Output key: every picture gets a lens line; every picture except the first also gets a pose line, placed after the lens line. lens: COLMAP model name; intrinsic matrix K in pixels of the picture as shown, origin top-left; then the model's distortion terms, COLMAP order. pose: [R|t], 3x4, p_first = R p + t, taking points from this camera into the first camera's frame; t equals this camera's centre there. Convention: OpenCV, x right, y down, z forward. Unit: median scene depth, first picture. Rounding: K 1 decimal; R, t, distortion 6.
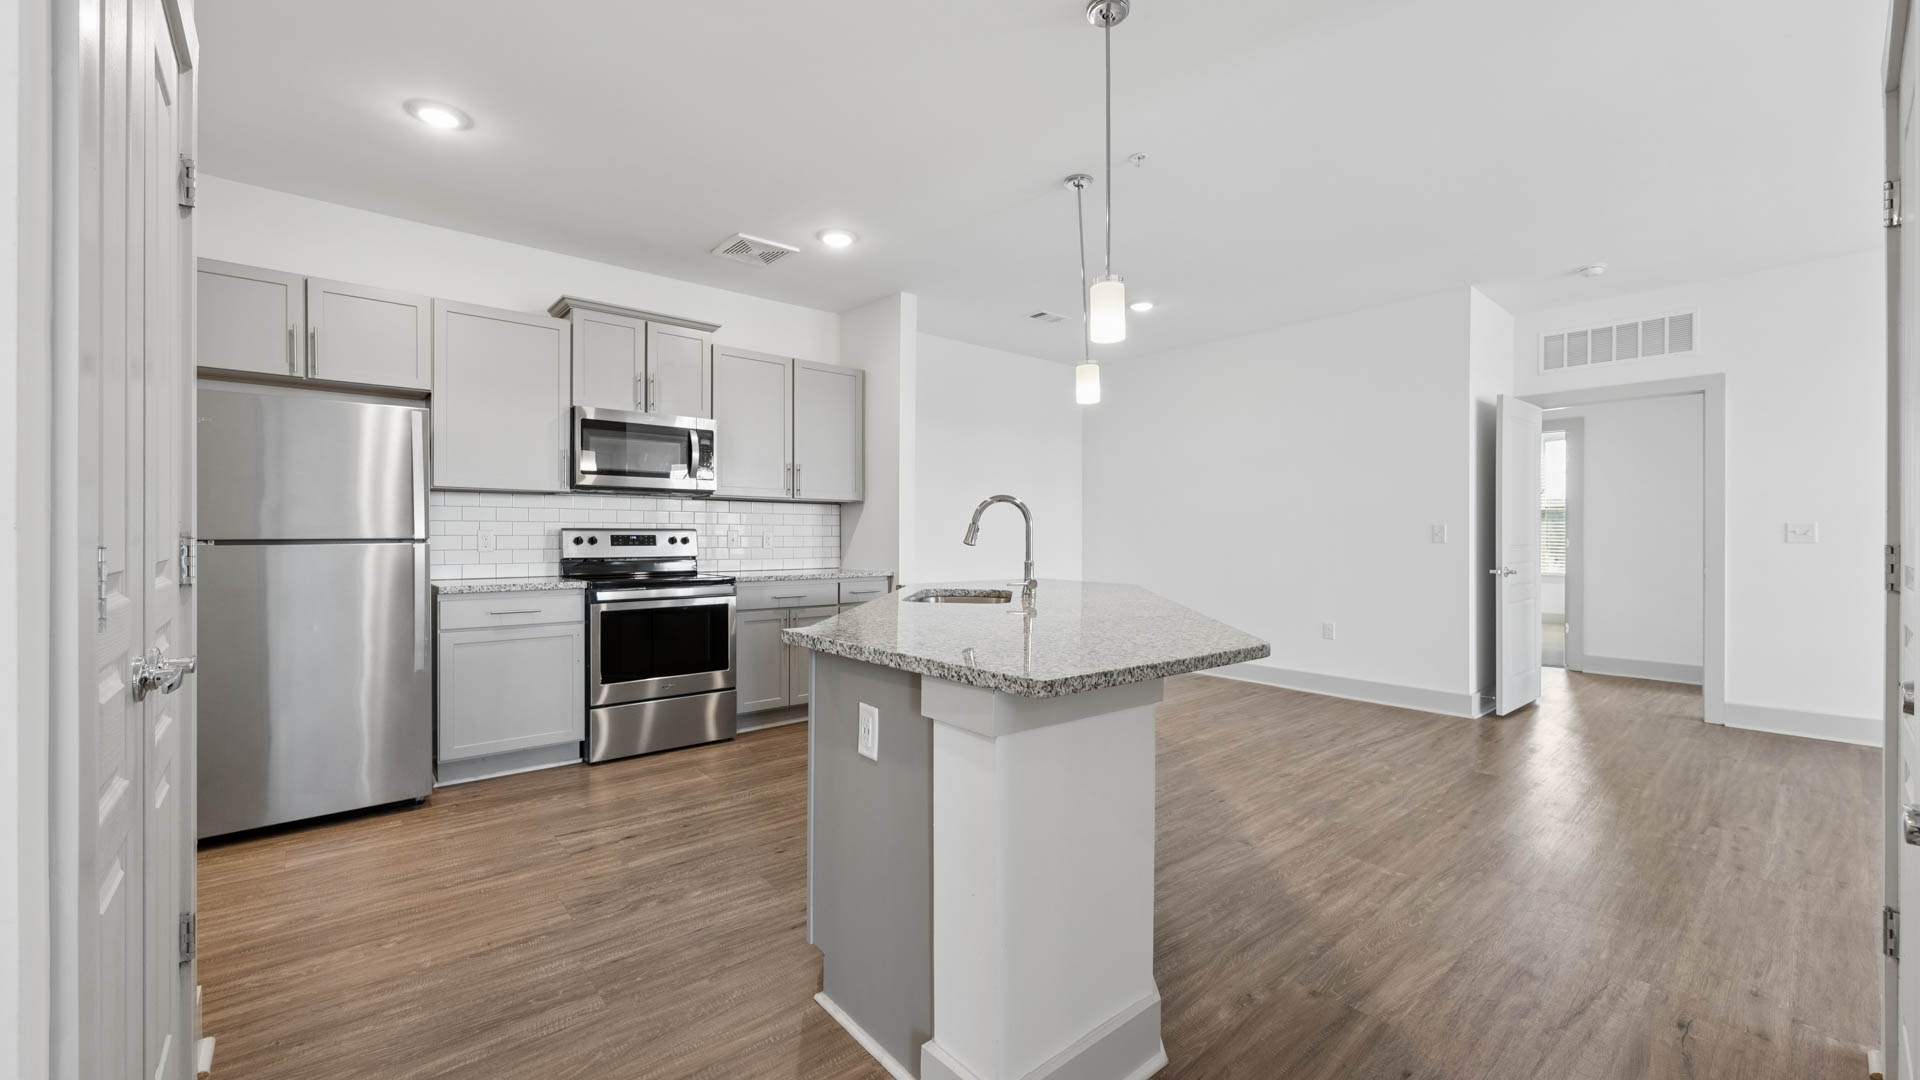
lens RADIAL K [[746.5, 0, 960.0], [0, 746.5, 540.0], [0, 0, 1]] dist [-0.000094, -0.000041]
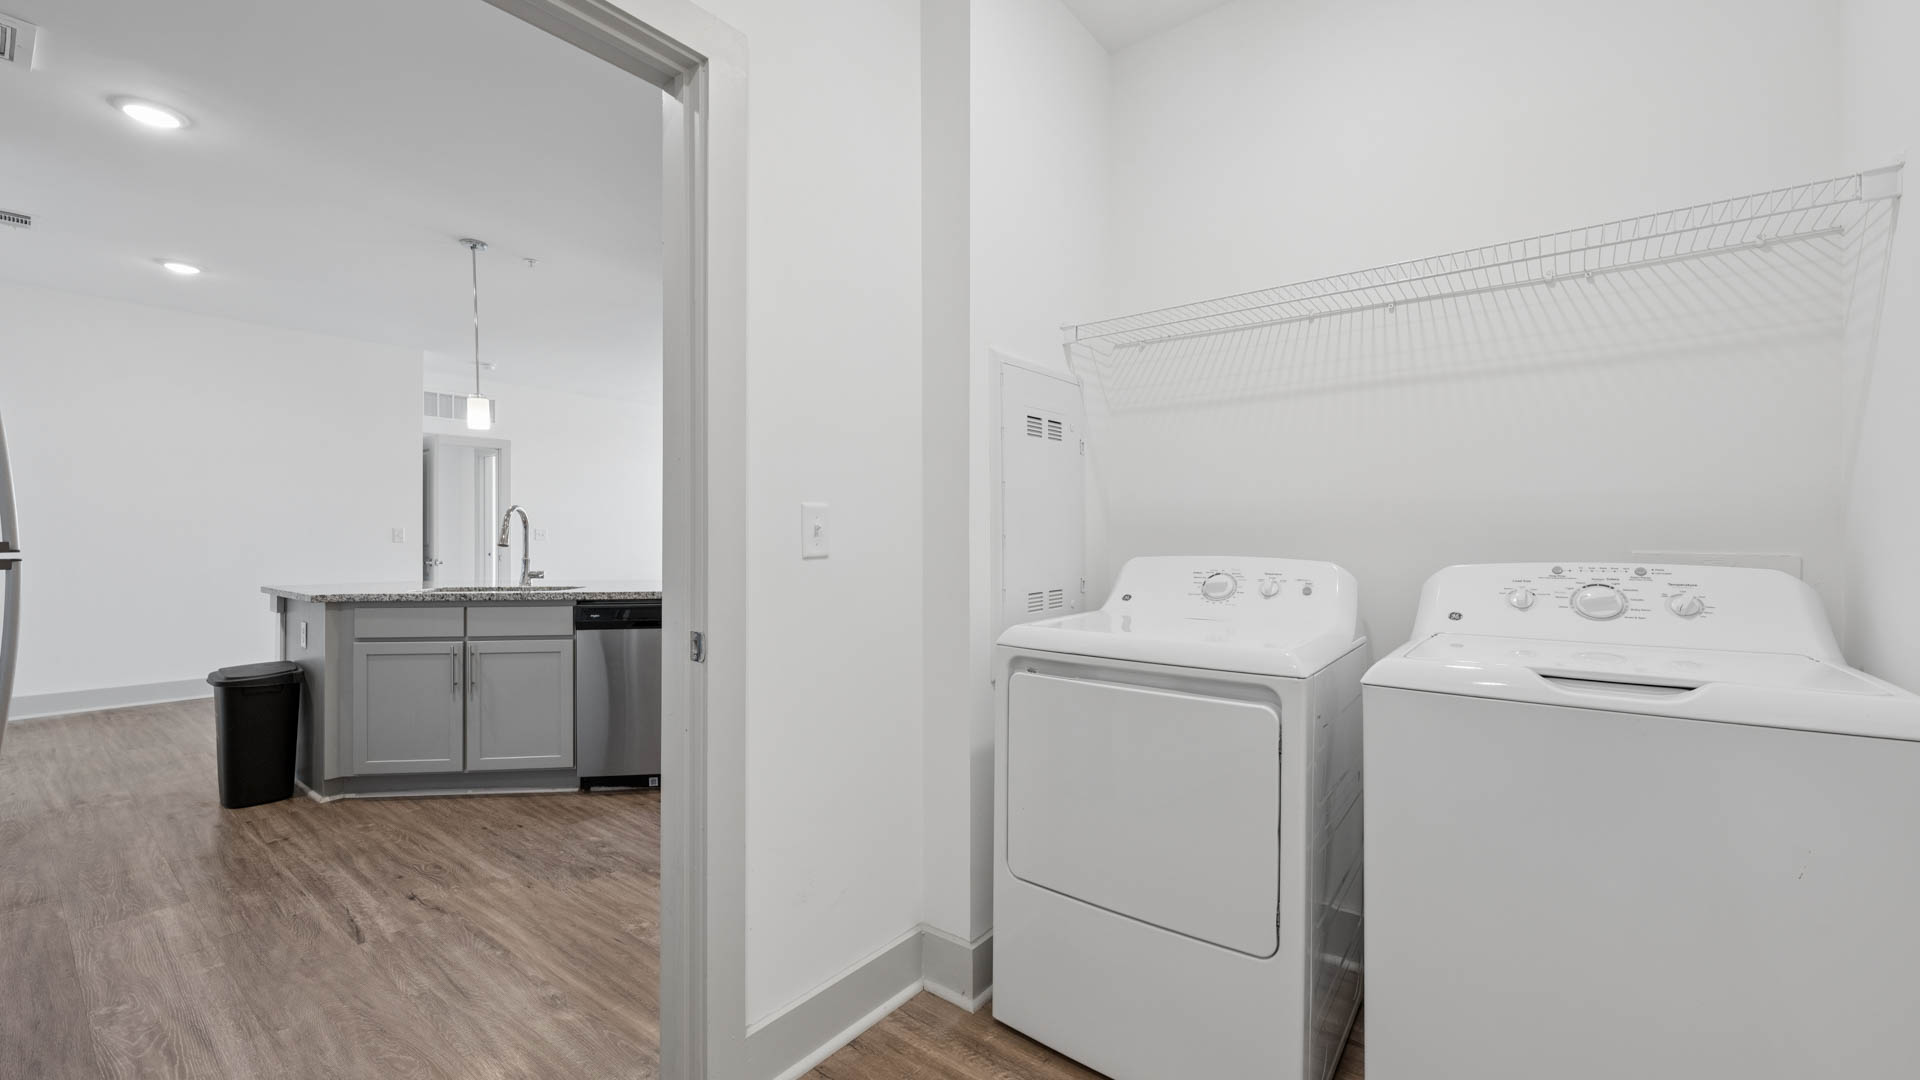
lens RADIAL K [[746.5, 0, 960.0], [0, 746.5, 540.0], [0, 0, 1]] dist [-0.000094, -0.000041]
pose [[-0.208297, -0.002513, 0.978062, -1.402591], [-0.005805, 0.999982, 0.001333, -0.009435], [-0.978048, -0.005400, -0.208308, 0.576483]]
